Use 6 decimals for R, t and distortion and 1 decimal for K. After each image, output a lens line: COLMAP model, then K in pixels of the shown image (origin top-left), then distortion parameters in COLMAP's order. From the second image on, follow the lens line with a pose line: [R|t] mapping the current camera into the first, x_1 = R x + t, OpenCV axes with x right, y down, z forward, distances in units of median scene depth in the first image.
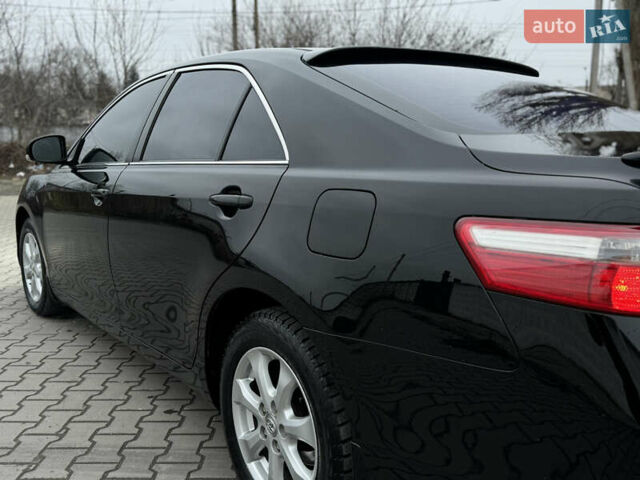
lens RADIAL K [[587.8, 0, 320.0], [0, 587.8, 240.0], [0, 0, 1]] dist [0.151405, -0.273787]
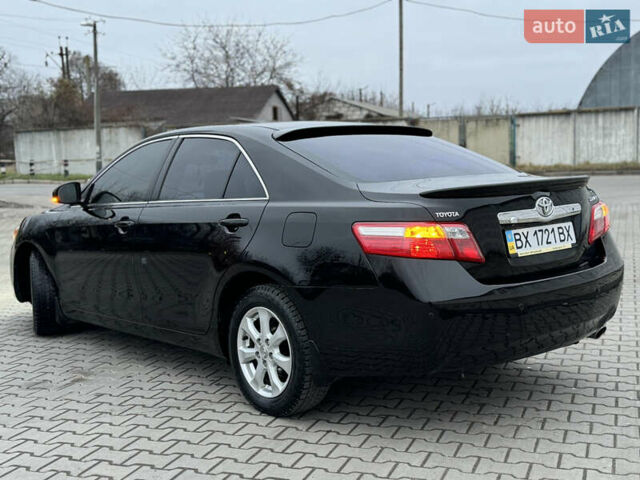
lens RADIAL K [[801.6, 0, 320.0], [0, 801.6, 240.0], [0, 0, 1]] dist [0.145036, -0.278497]
pose [[0.997724, -0.037713, 0.055894, -0.020029], [0.041277, 0.997094, -0.064035, 0.077335], [-0.053316, 0.066196, 0.996381, -0.712310]]
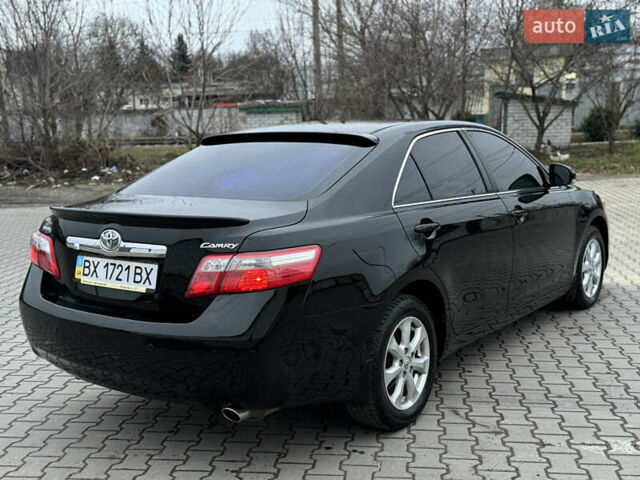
lens RADIAL K [[801.6, 0, 320.0], [0, 801.6, 240.0], [0, 0, 1]] dist [0.145036, -0.278497]
pose [[0.291484, 0.142233, -0.945942, 1.466198], [-0.130150, 0.985585, 0.108089, -0.183406], [0.947680, 0.091609, 0.305794, 0.349571]]
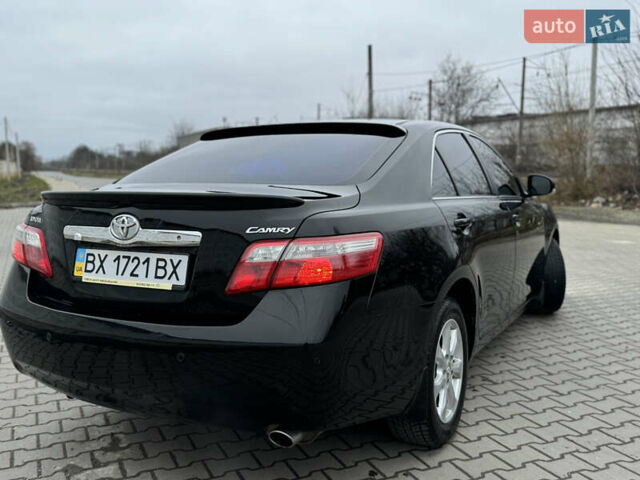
lens RADIAL K [[646.8, 0, 320.0], [0, 646.8, 240.0], [0, 0, 1]] dist [0.178143, -0.348973]
pose [[0.422116, 0.100728, -0.900929, 1.103179], [-0.141125, 0.988993, 0.044452, -0.078586], [0.895490, 0.108379, 0.431685, 0.297865]]
